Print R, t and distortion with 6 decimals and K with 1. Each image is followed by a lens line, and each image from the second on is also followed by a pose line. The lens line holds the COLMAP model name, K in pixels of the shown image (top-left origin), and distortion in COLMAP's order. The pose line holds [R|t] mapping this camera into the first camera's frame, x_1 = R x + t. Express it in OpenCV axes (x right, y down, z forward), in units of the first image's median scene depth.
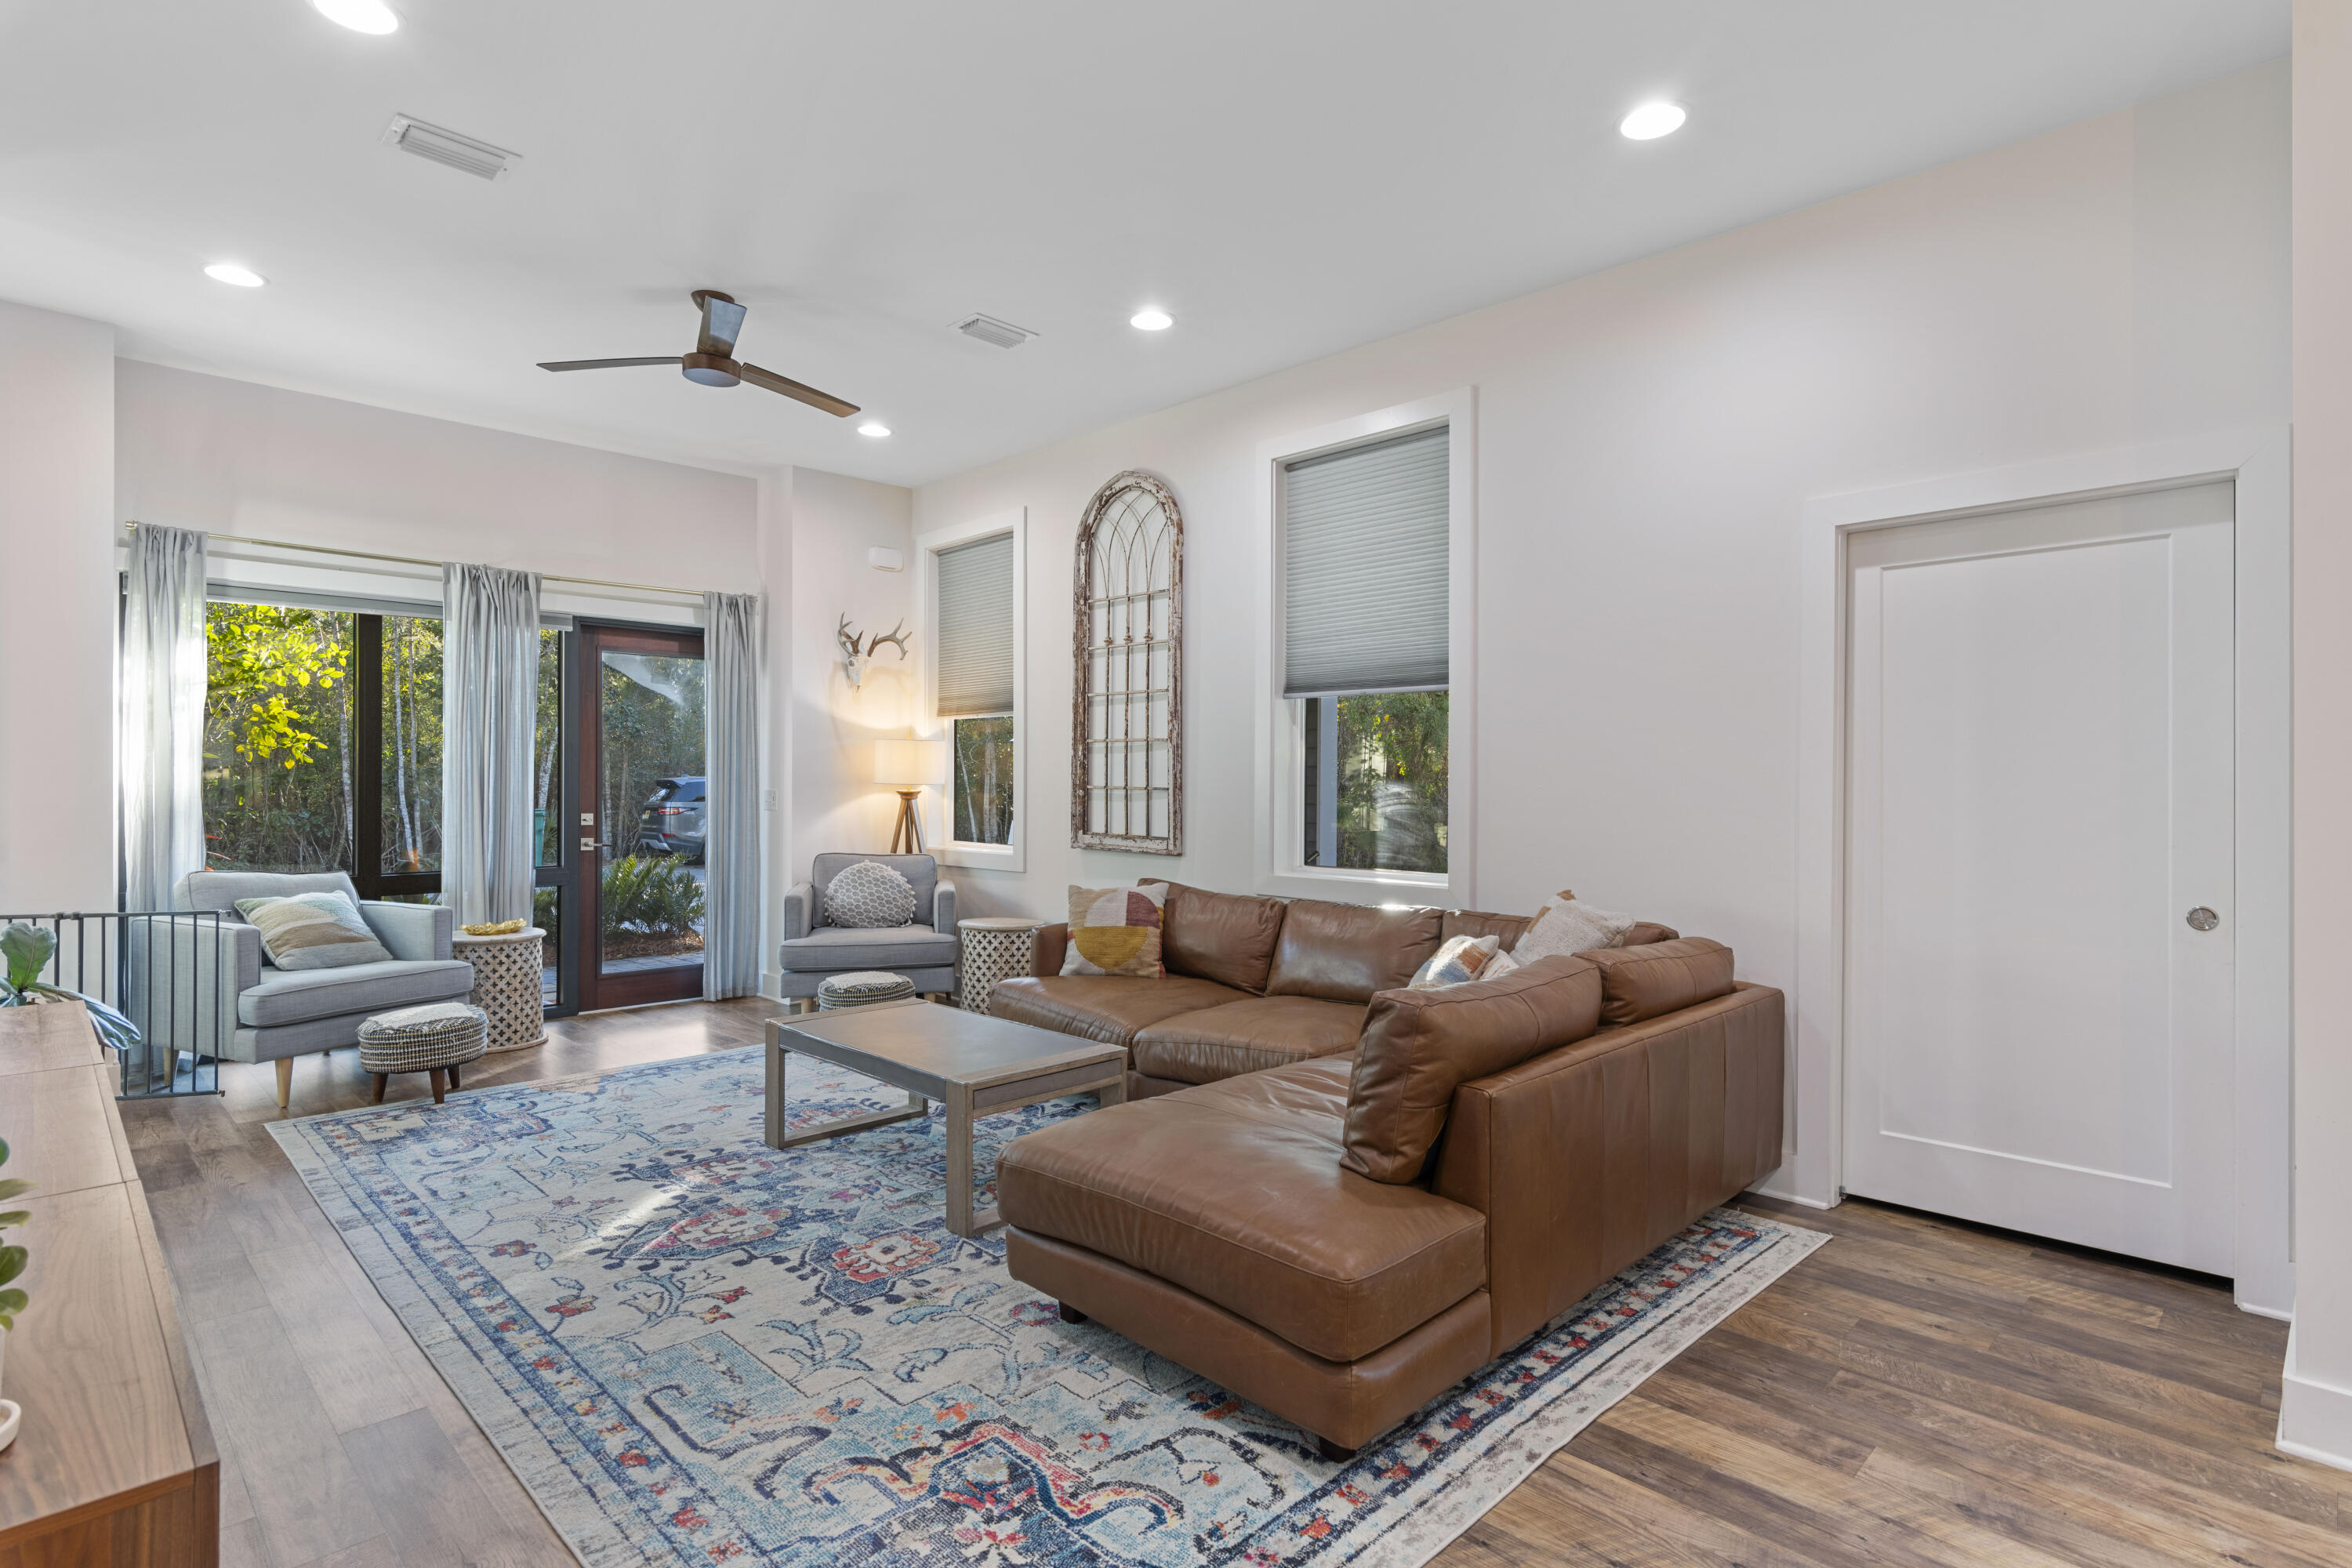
lens RADIAL K [[1153.4, 0, 1147.9], [0, 1153.4, 784.3], [0, 0, 1]] dist [0.004000, -0.000176]
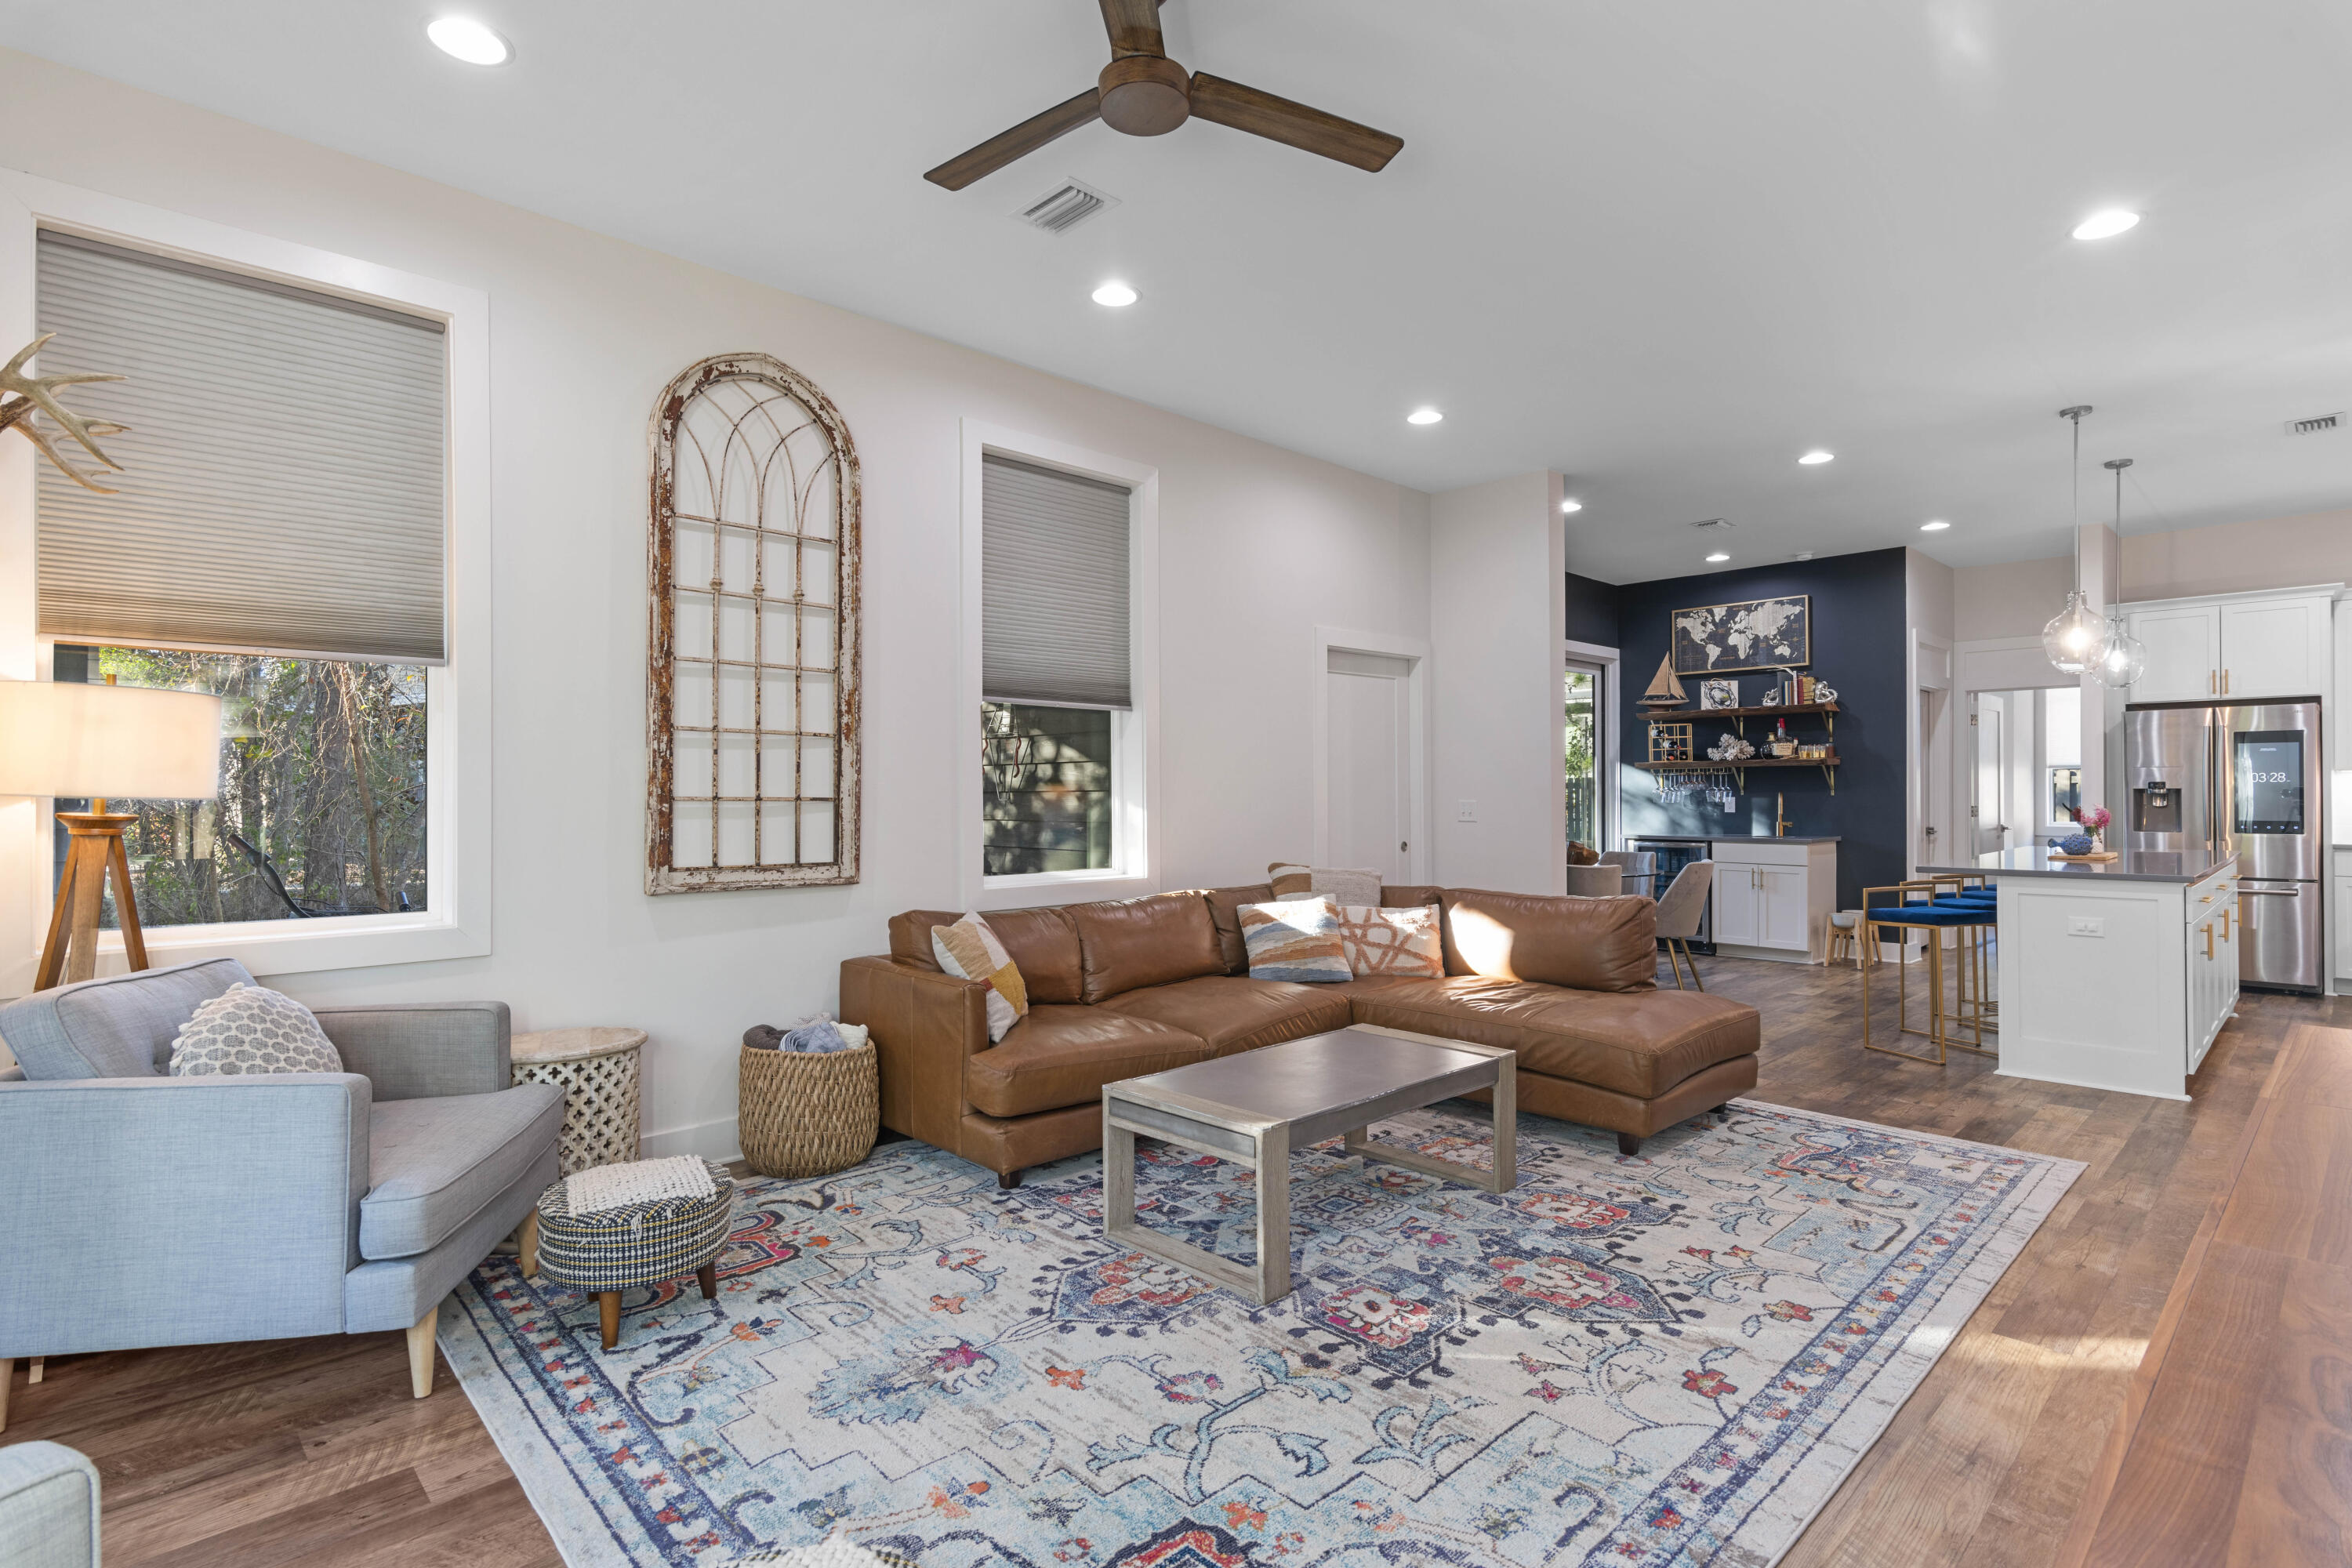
lens RADIAL K [[1153.4, 0, 1190.6], [0, 1153.4, 787.2], [0, 0, 1]] dist [0.004000, -0.000176]
pose [[0.009336, -0.002123, 0.999954, -0.940017], [0.003184, 0.999993, 0.002093, -0.006052], [-0.999951, 0.003164, 0.009342, 0.941232]]
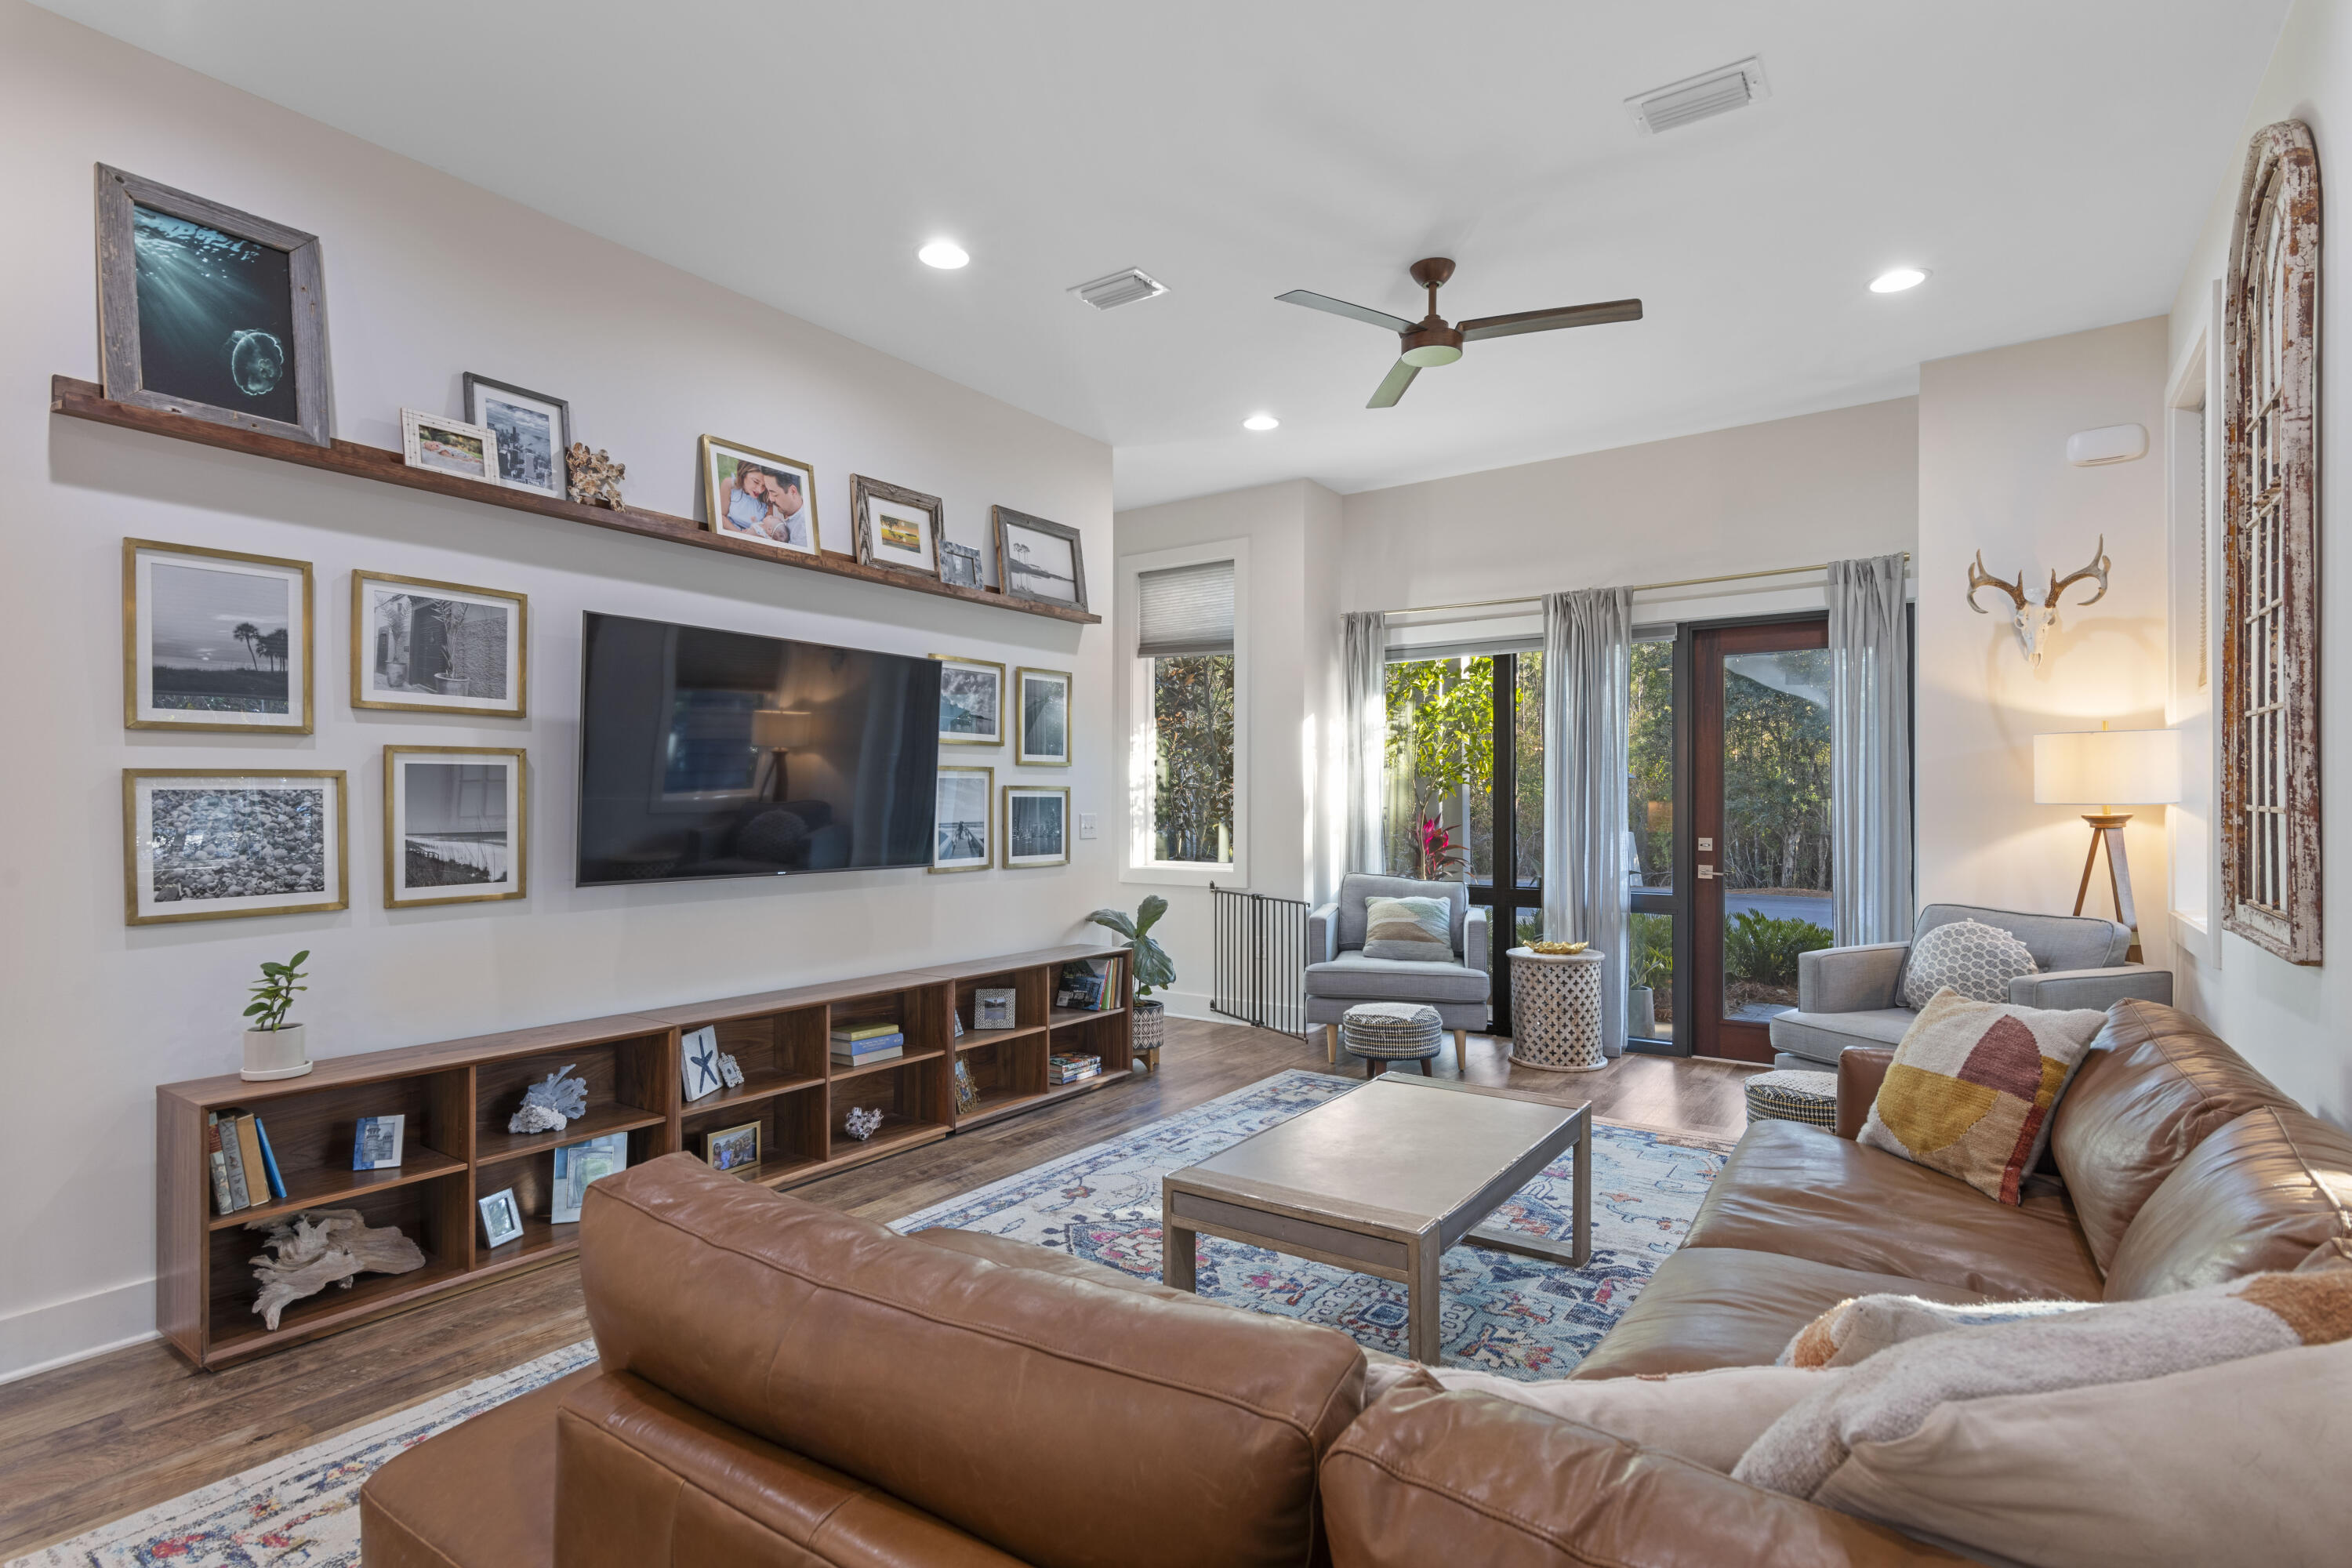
lens RADIAL K [[1153.4, 0, 1194.4], [0, 1153.4, 799.3], [0, 0, 1]] dist [0.004000, -0.000176]
pose [[0.193570, -0.007541, -0.981058, 0.461944], [0.003579, 0.999969, -0.006980, 0.000059], [0.981080, -0.002161, 0.193591, 0.620411]]
